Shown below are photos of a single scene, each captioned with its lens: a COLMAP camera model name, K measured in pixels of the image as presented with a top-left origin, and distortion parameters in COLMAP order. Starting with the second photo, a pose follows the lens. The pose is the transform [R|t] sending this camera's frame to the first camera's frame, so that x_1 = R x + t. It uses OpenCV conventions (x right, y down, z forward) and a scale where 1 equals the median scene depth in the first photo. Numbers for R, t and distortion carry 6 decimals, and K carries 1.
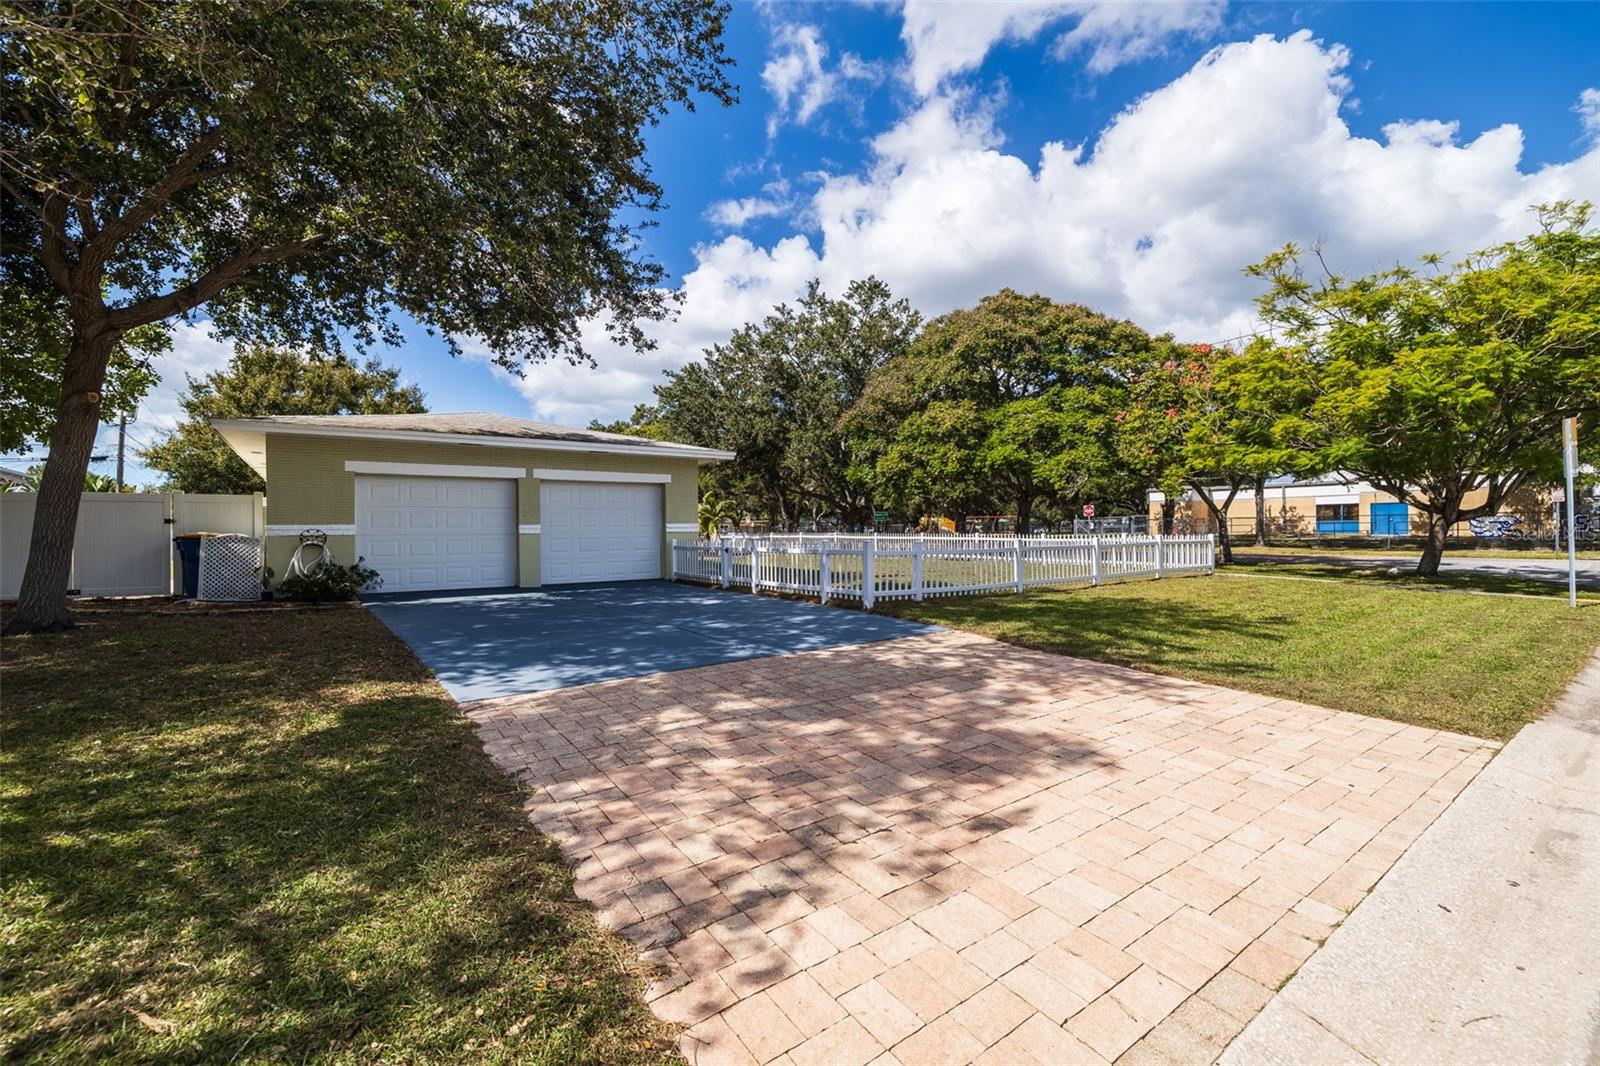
lens RADIAL K [[672.5, 0, 799.5], [0, 672.5, 529.8], [0, 0, 1]] dist [-0.004637, -0.000206]
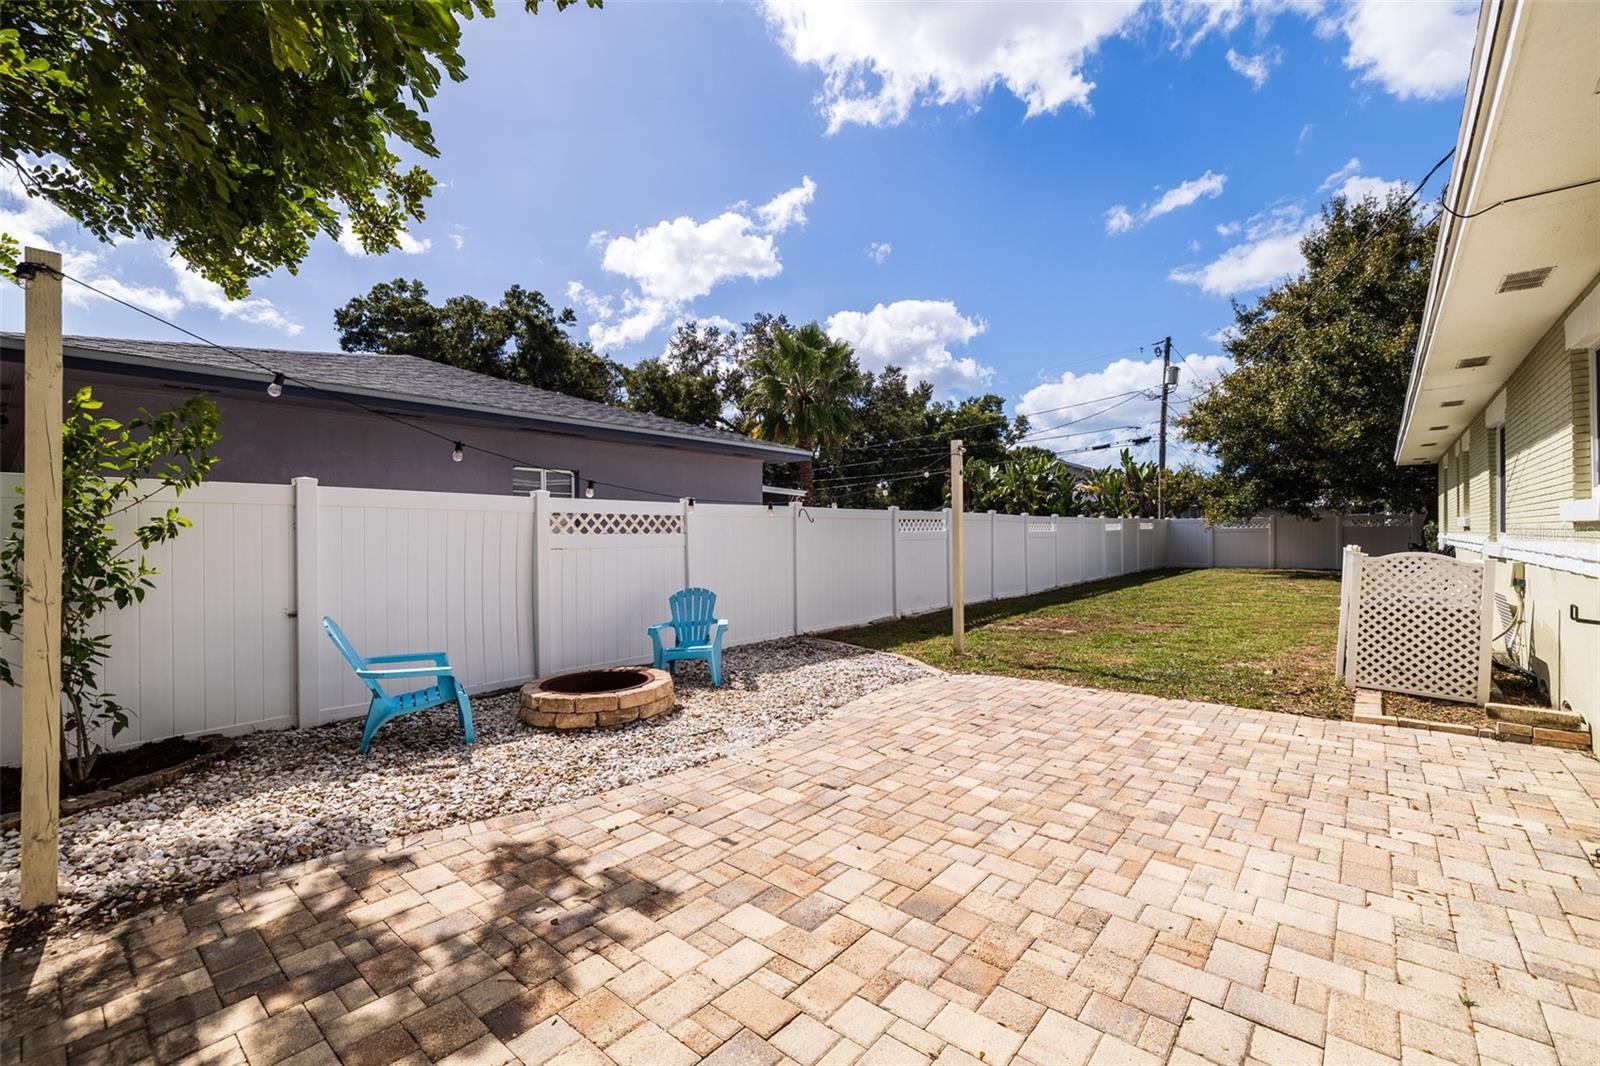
lens RADIAL K [[672.5, 0, 801.3], [0, 672.5, 531.2], [0, 0, 1]] dist [-0.004637, -0.000206]
pose [[0.236177, 0.009192, -0.971667, -0.337245], [-0.000447, 0.999956, 0.009351, -0.000793], [0.971710, -0.001774, 0.236171, 0.393914]]
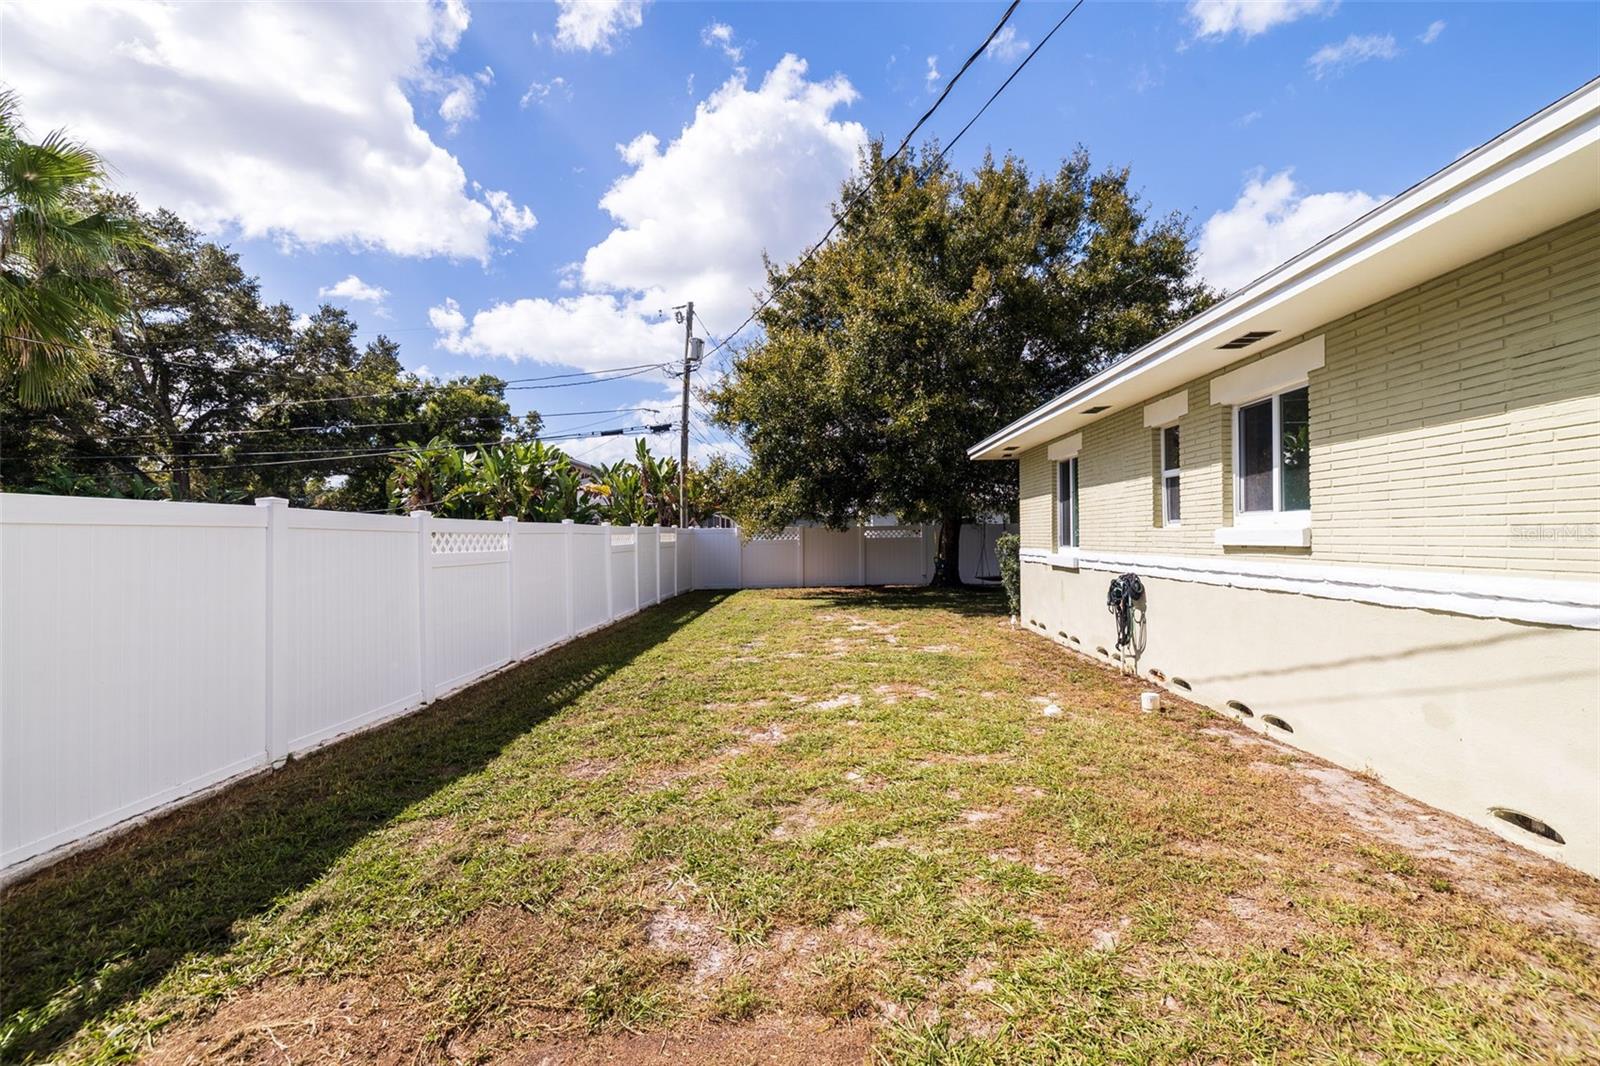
lens RADIAL K [[672.5, 0, 800.0], [0, 672.5, 534.9], [0, 0, 1]] dist [-0.004637, -0.000206]
pose [[0.794608, 0.001009, -0.607123, -0.545339], [-0.001389, 0.999999, -0.000155, -0.001805], [0.607122, 0.000966, 0.794608, 0.565666]]
